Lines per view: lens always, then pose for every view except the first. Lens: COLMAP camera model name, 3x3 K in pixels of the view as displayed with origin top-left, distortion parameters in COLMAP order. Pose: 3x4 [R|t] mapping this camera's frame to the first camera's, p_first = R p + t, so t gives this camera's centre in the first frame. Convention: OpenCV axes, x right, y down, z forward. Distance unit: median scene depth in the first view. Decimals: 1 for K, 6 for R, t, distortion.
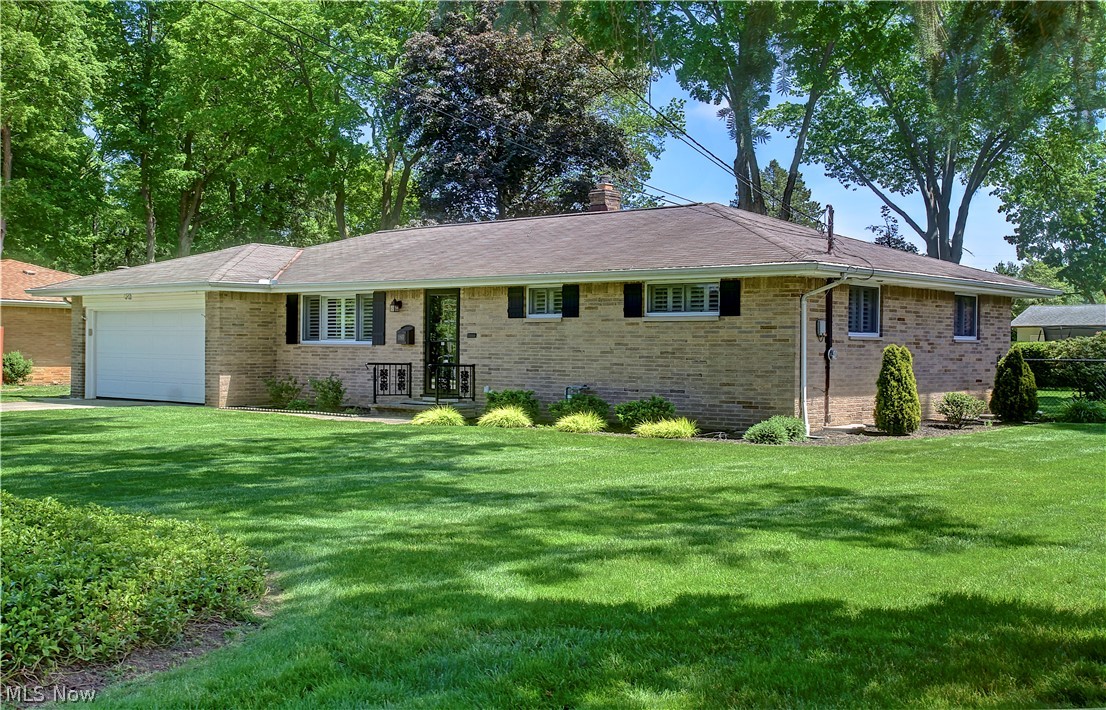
lens RADIAL K [[1374.3, 0, 553.0], [0, 1374.3, 355.0], [0, 0, 1]] dist [0.008644, 0.020209]
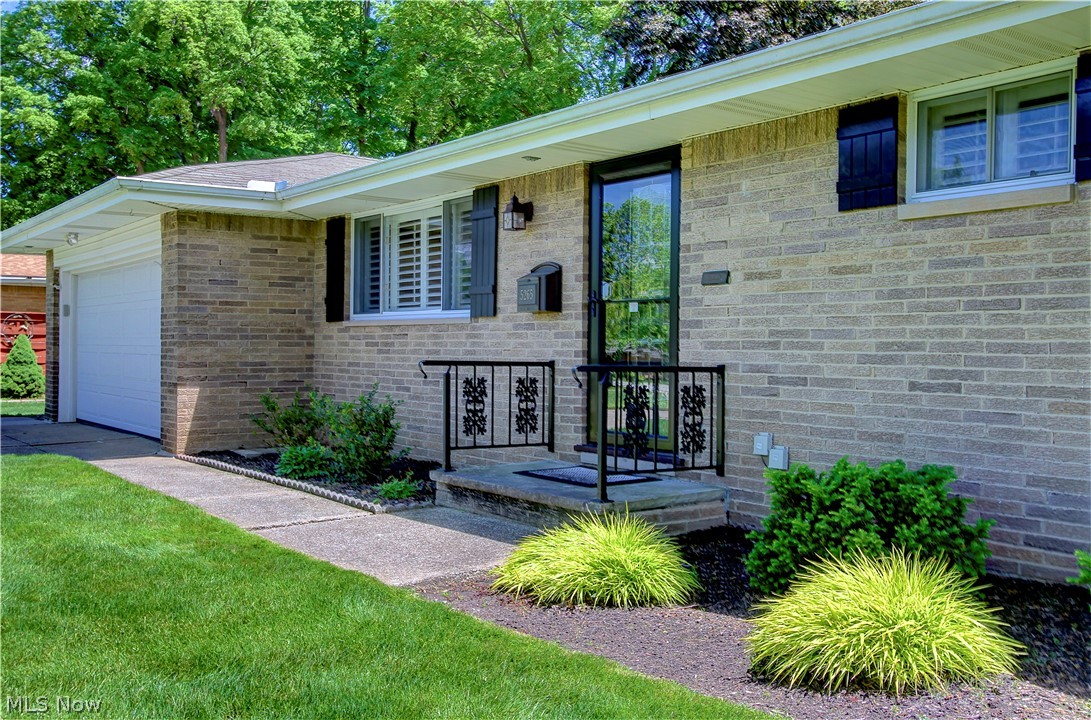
lens RADIAL K [[1098.5, 0, 545.5], [0, 1098.5, 360.0], [0, 0, 1]] dist [0.038995, -0.005194]
pose [[0.978063, 0.000799, -0.208306, -0.042098], [-0.000275, 0.999997, 0.002541, 0.004671], [0.208307, -0.002428, 0.978060, 0.701469]]
